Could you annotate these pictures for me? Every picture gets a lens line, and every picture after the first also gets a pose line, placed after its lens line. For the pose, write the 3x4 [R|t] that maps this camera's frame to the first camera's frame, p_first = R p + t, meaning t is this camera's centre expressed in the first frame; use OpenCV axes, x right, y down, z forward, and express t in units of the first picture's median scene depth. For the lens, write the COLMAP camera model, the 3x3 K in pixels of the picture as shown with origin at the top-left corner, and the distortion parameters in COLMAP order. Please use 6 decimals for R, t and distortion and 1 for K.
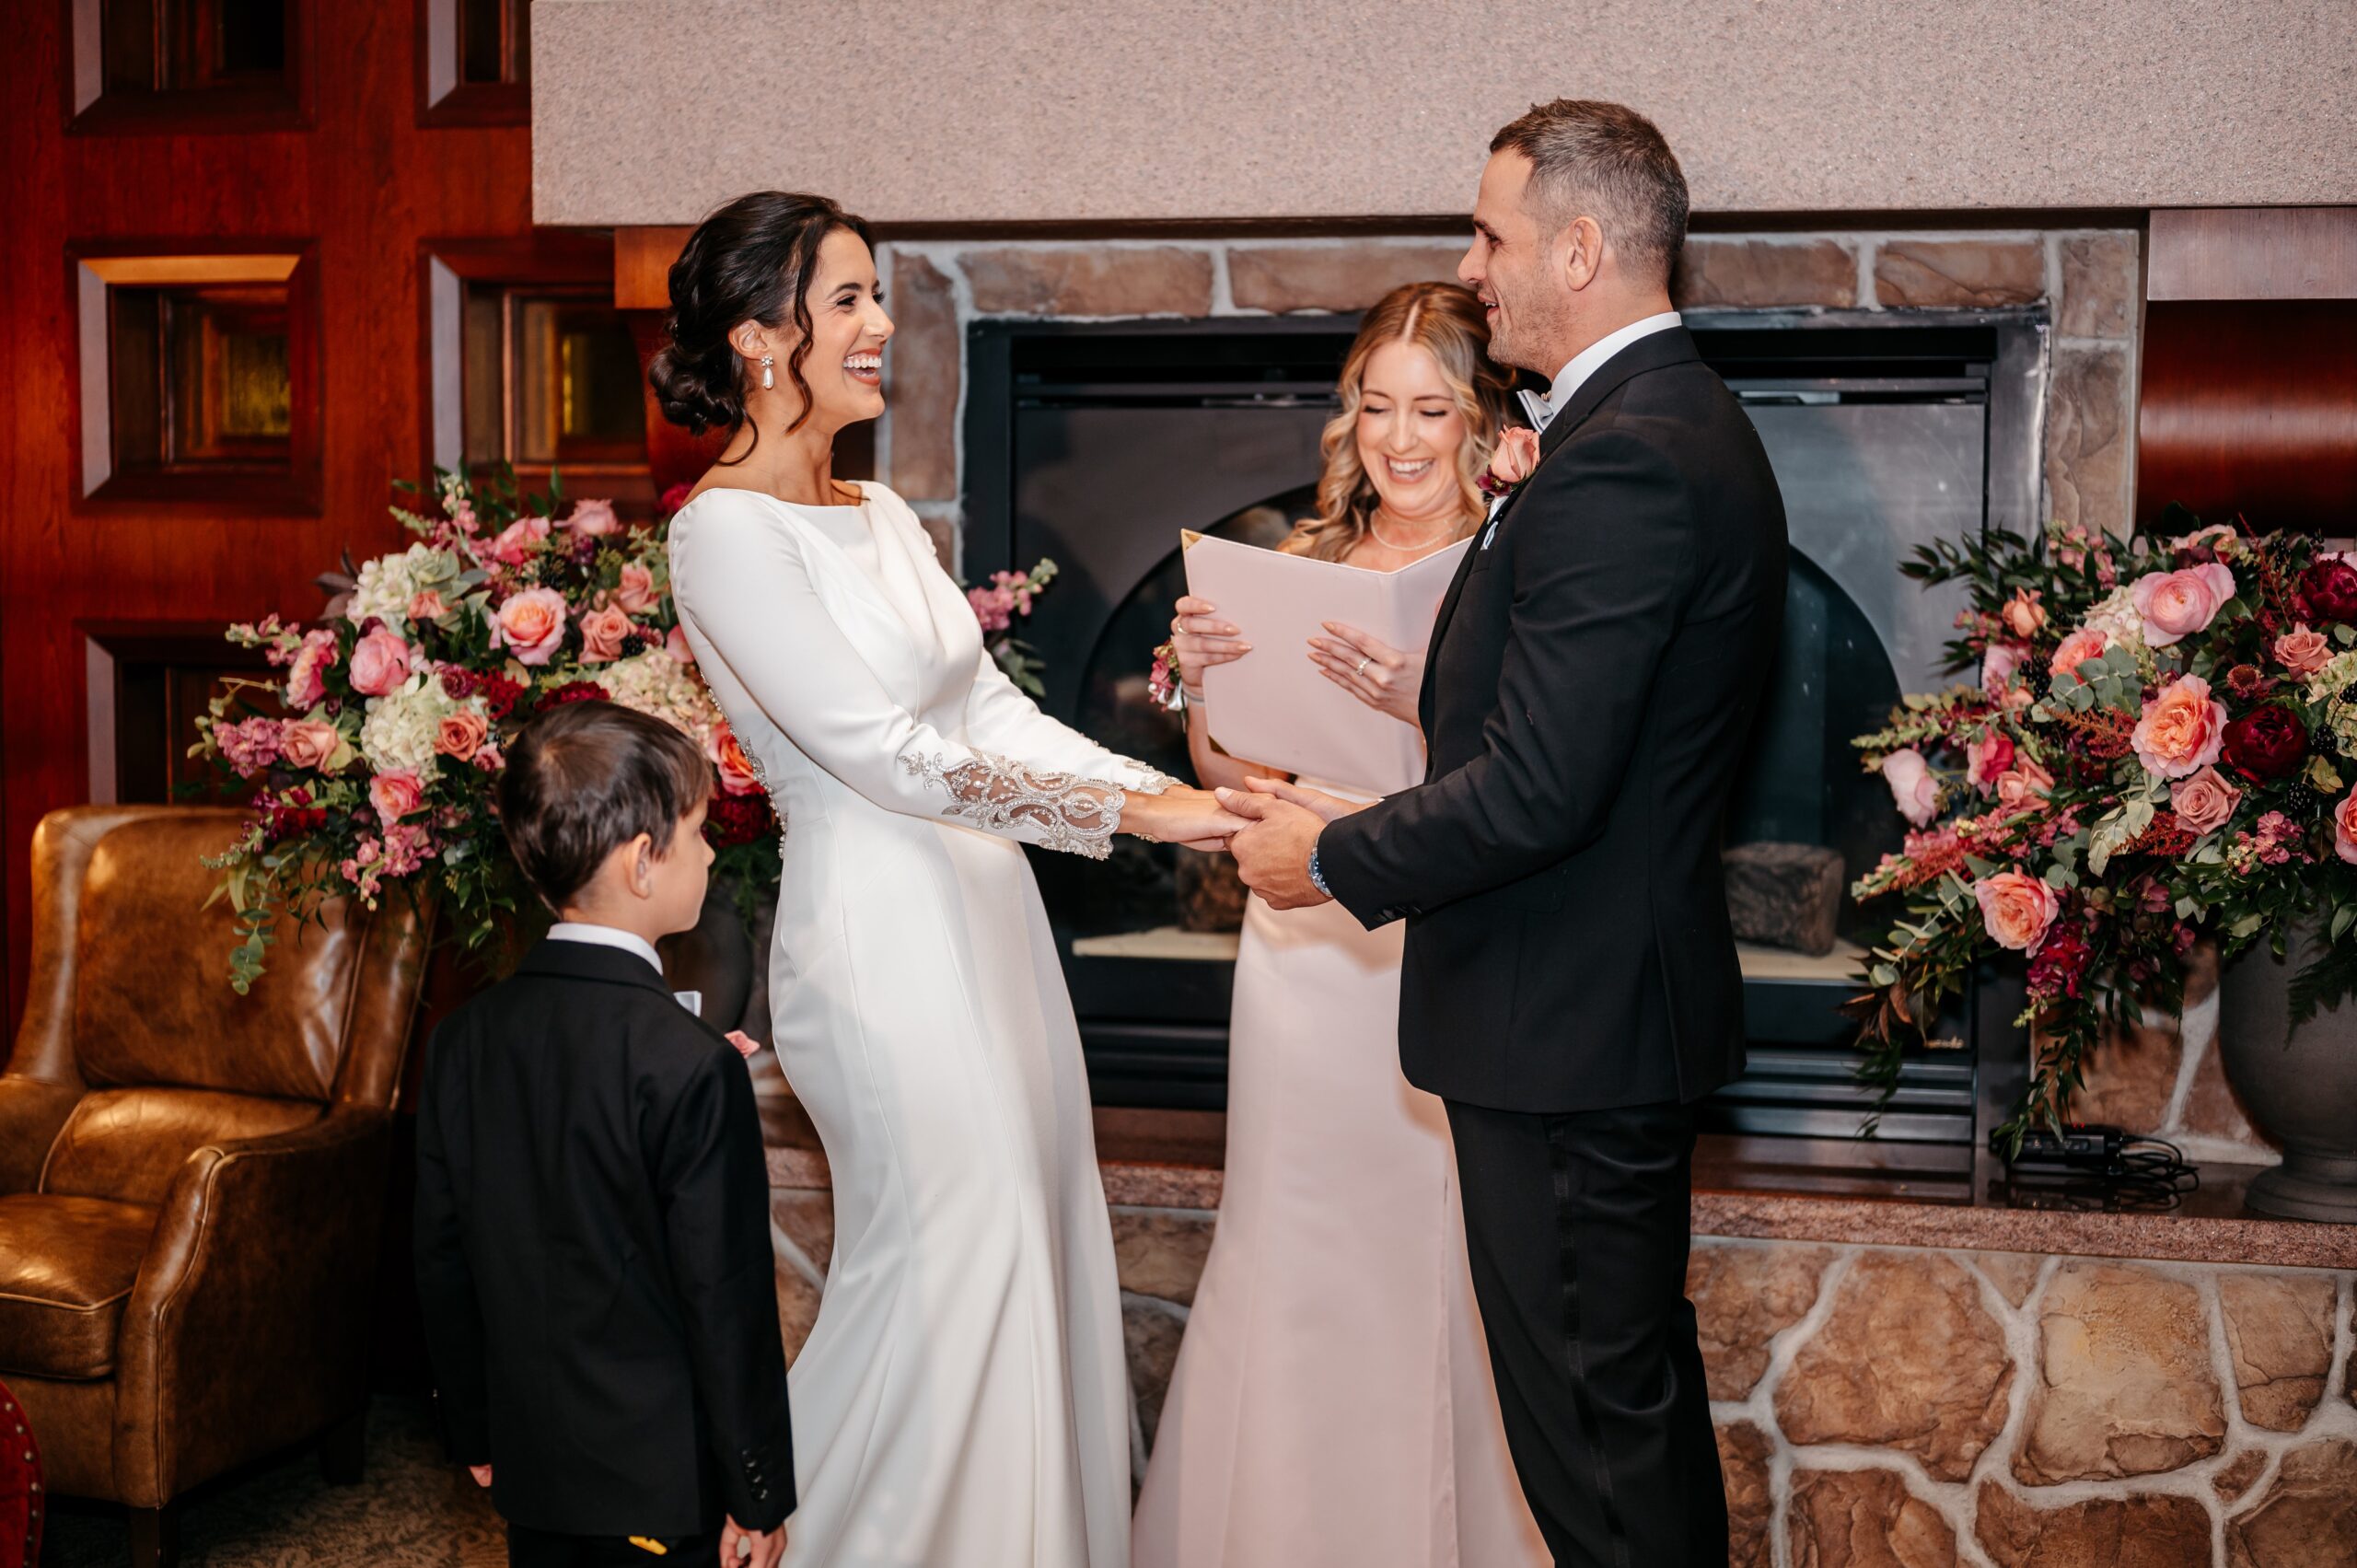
lens RADIAL K [[3206.7, 0, 1206.2], [0, 3206.7, 743.4], [0, 0, 1]] dist [0.002164, 0.018211]
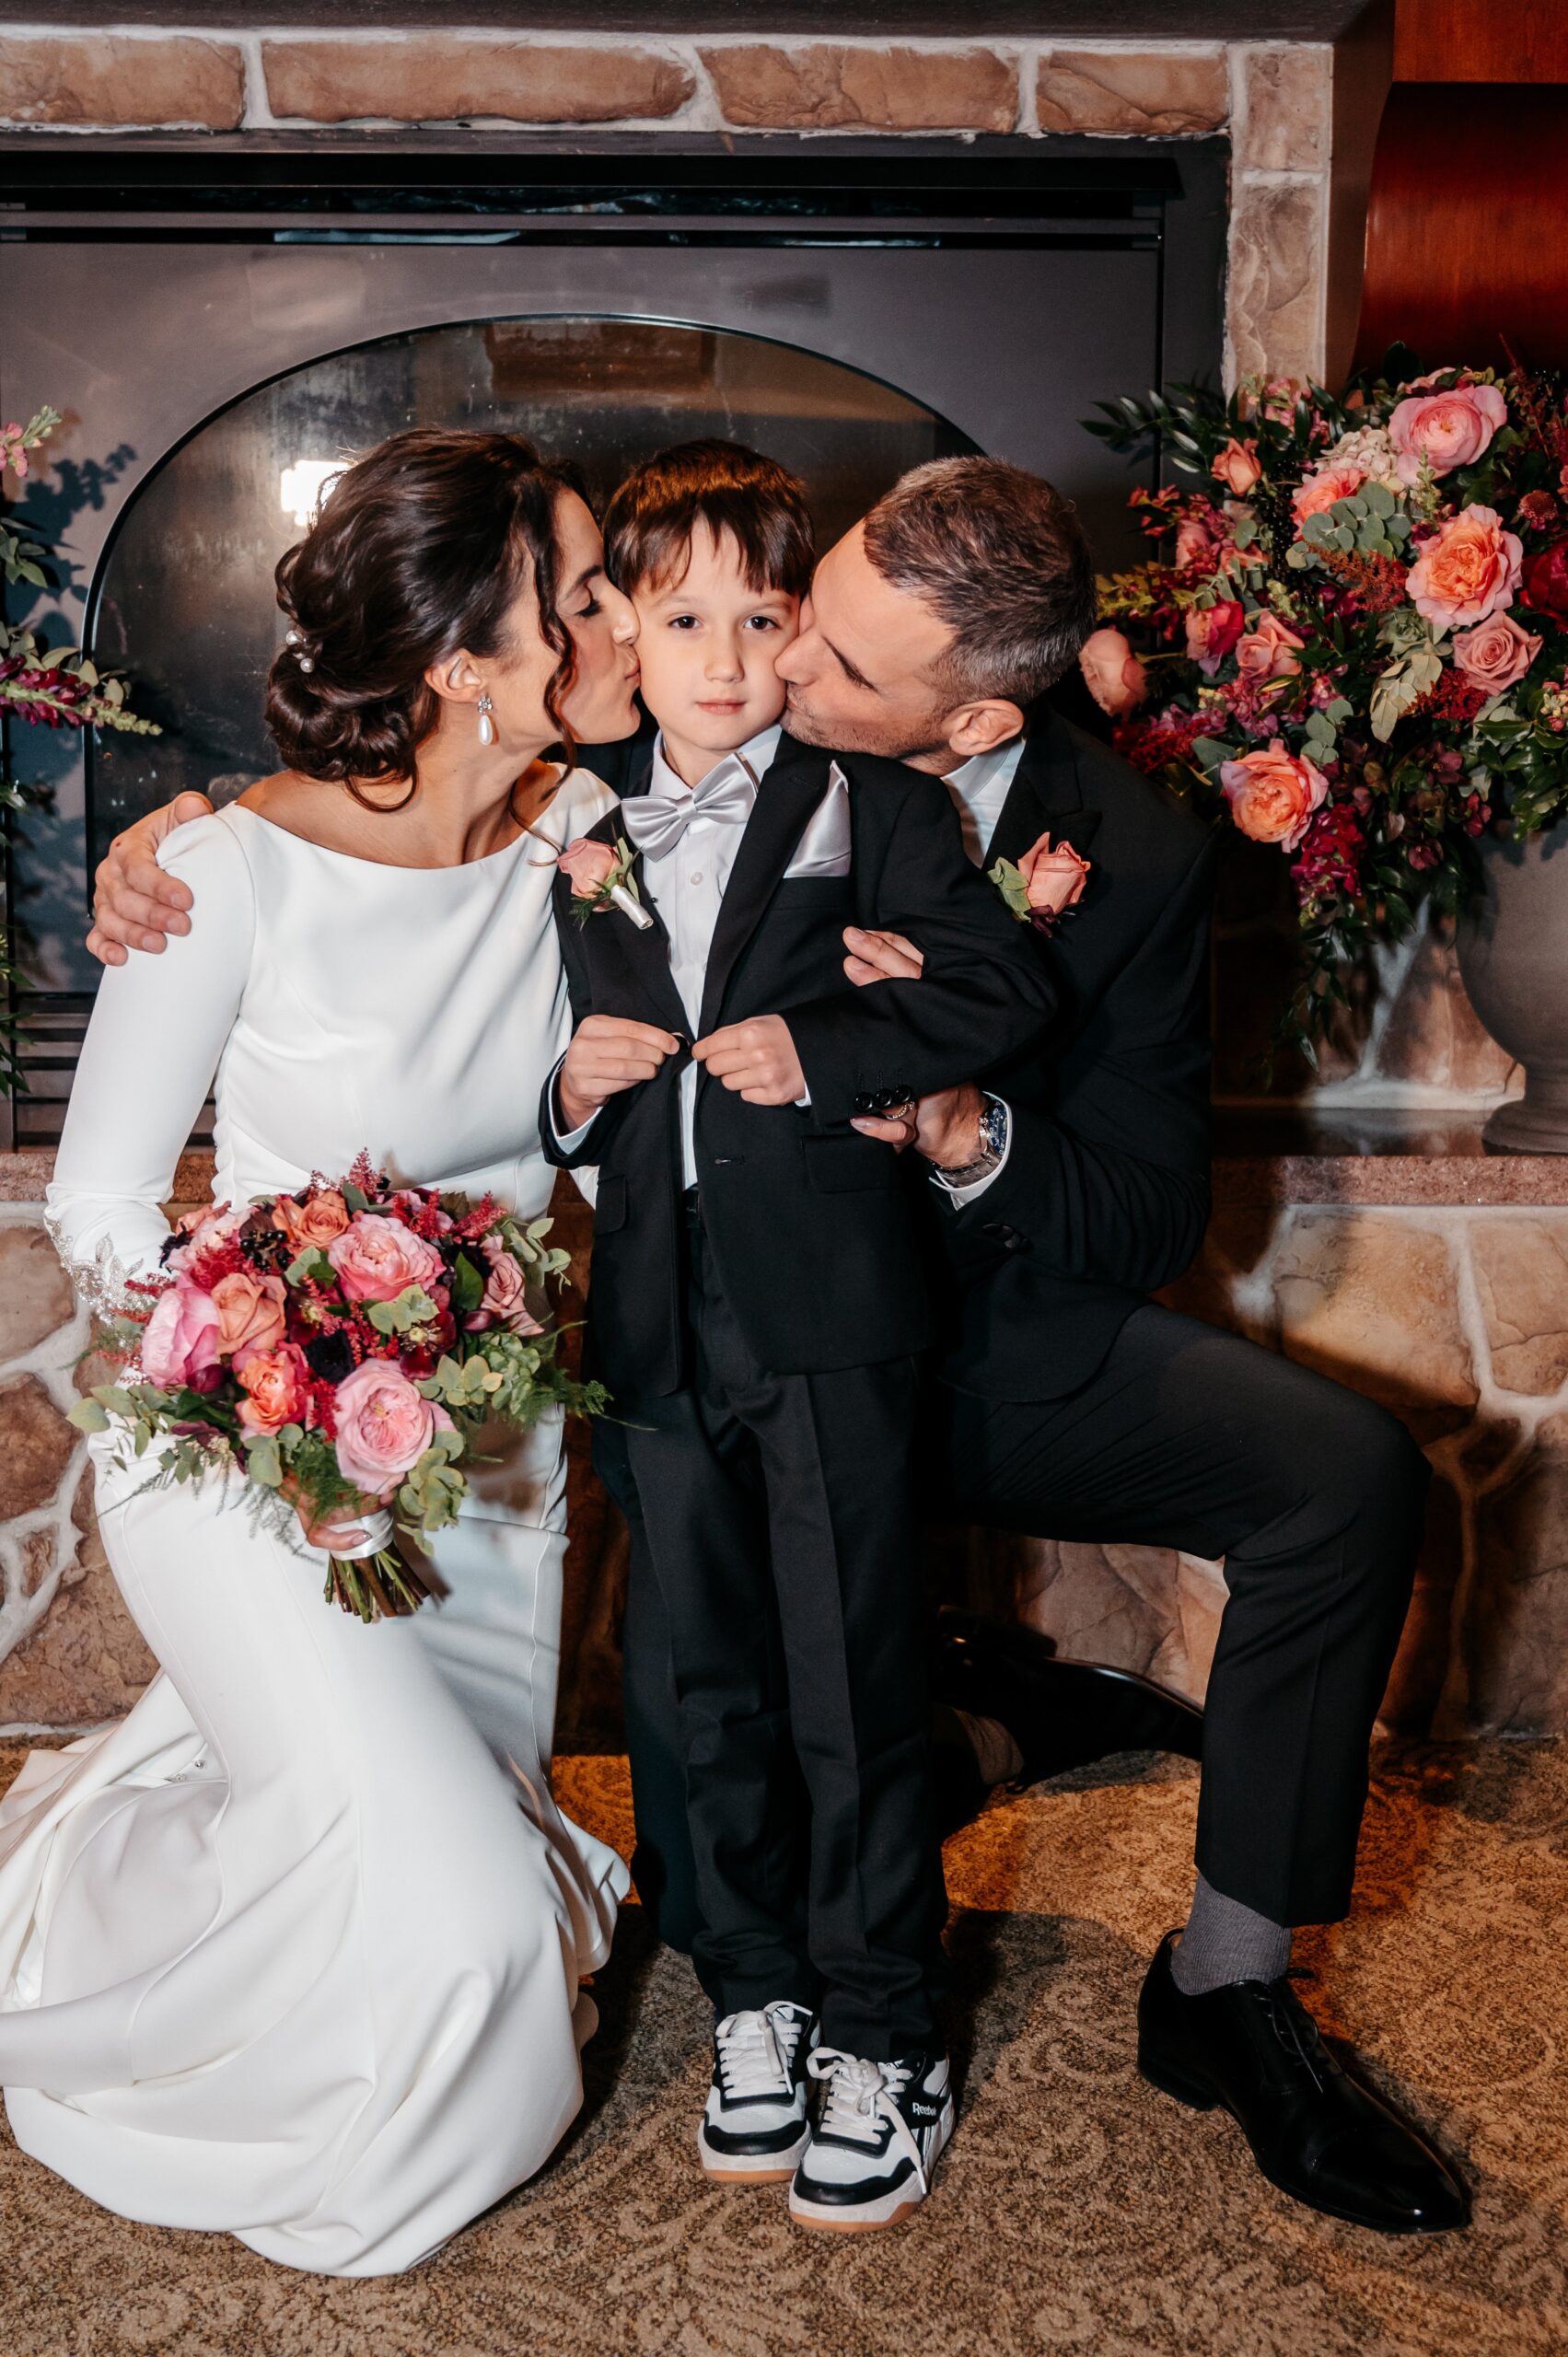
lens RADIAL K [[2922.4, 0, 816.6], [0, 2922.4, 1018.9], [0, 0, 1]] dist [0.001840, -0.002151]
pose [[0.972983, -0.026990, 0.229293, -0.037799], [0.015293, 0.998496, 0.052639, 0.064394], [-0.230369, -0.047710, 0.971933, 0.263530]]
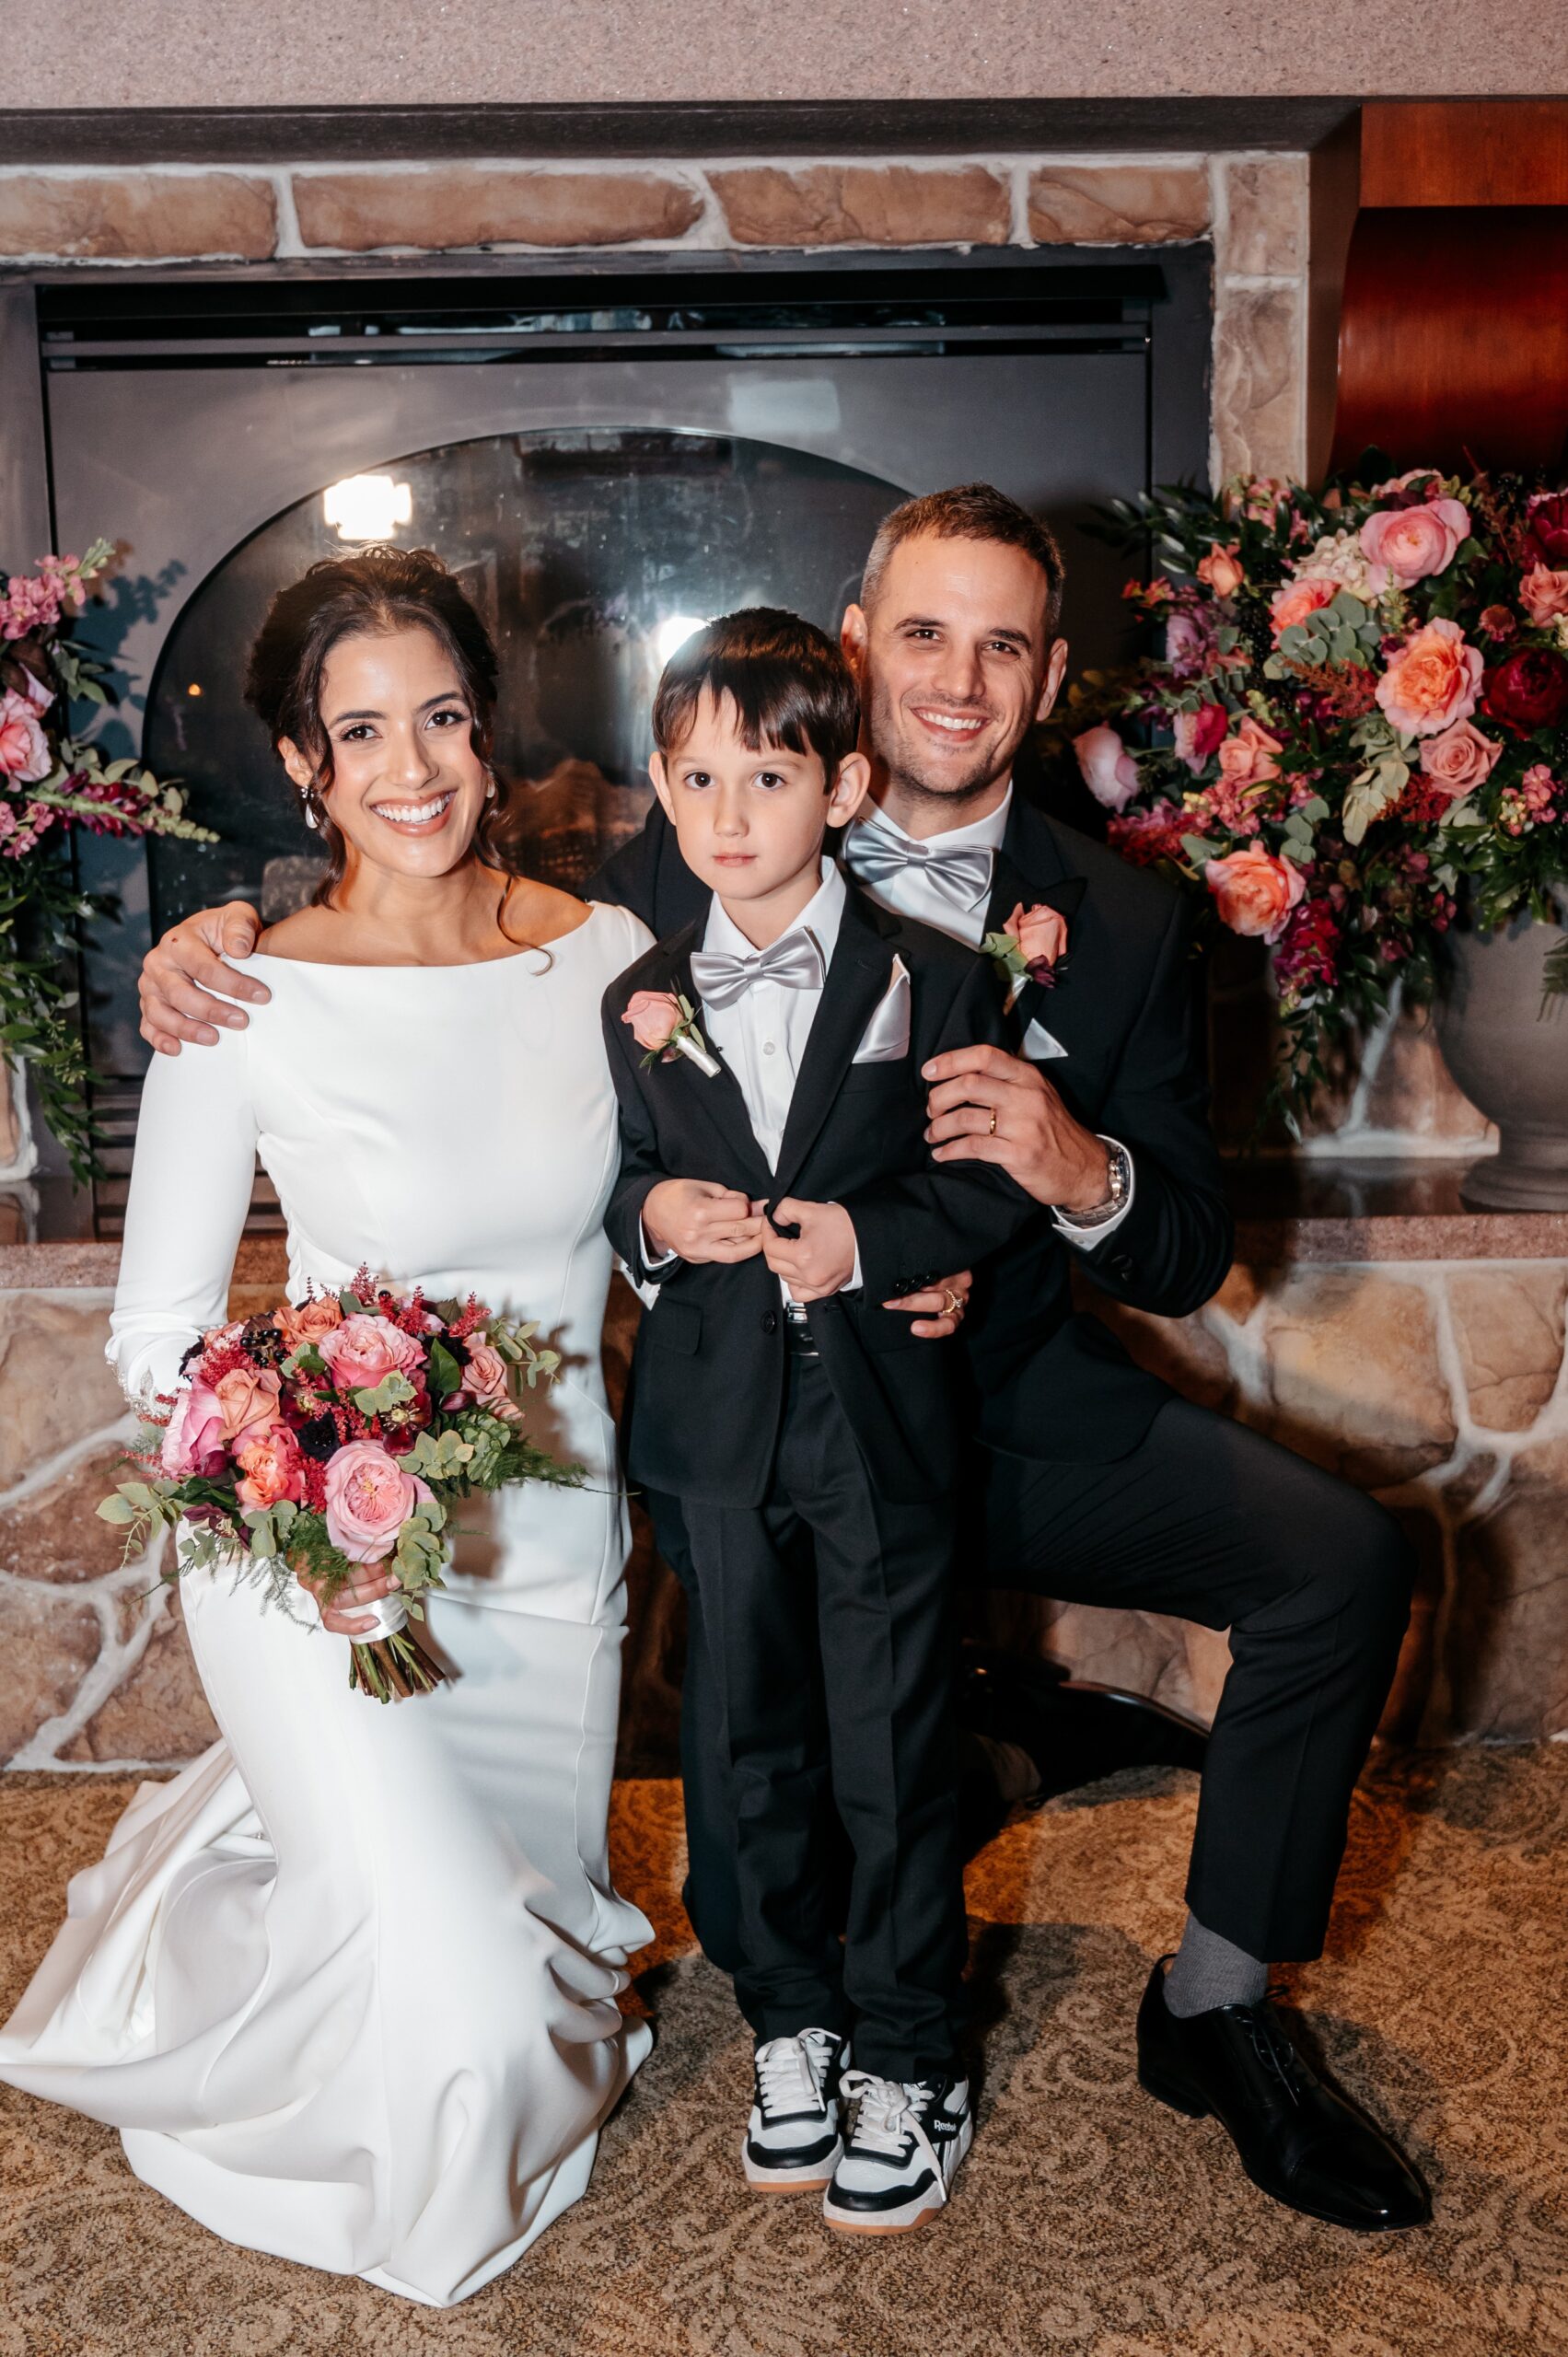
lens RADIAL K [[2842.6, 0, 848.7], [0, 2842.6, 1120.6], [0, 0, 1]] dist [0.004496, -0.004330]
pose [[0.973256, -0.060086, 0.221725, -0.036798], [0.037557, 0.993819, 0.104463, 0.026558], [-0.226631, -0.093342, 0.969498, 0.229626]]
